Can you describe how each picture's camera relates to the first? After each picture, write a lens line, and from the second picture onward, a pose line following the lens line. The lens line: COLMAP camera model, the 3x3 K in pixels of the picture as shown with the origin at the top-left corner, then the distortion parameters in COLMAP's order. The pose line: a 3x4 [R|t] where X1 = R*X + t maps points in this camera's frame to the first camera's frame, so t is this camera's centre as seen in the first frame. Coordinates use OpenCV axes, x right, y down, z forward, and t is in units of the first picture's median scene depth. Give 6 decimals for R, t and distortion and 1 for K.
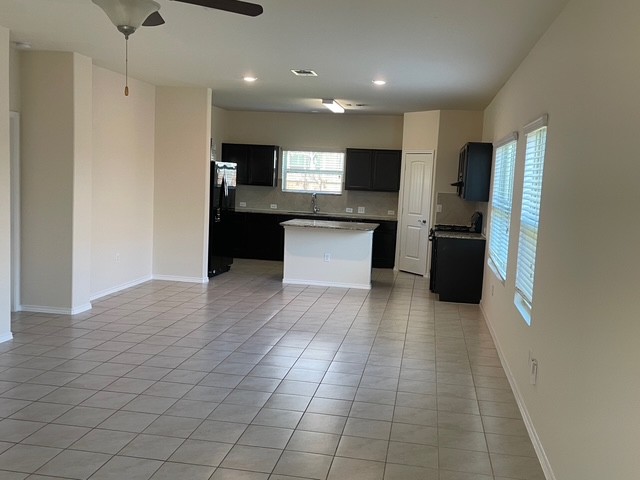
lens RADIAL K [[618.8, 0, 320.0], [0, 618.8, 240.0], [0, 0, 1]] dist [0.015890, -0.031979]
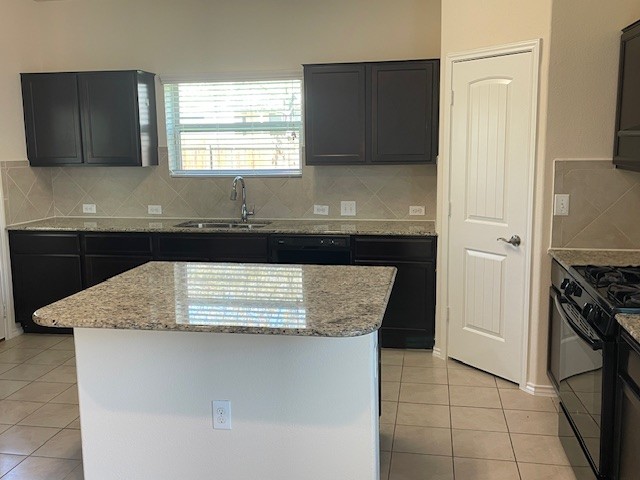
lens RADIAL K [[618.8, 0, 320.0], [0, 618.8, 240.0], [0, 0, 1]] dist [0.015890, -0.031979]
pose [[0.998263, -0.058695, -0.005120, 0.048767], [0.058886, 0.996800, 0.054059, -0.052039], [0.001930, -0.054266, 0.998525, 0.572160]]
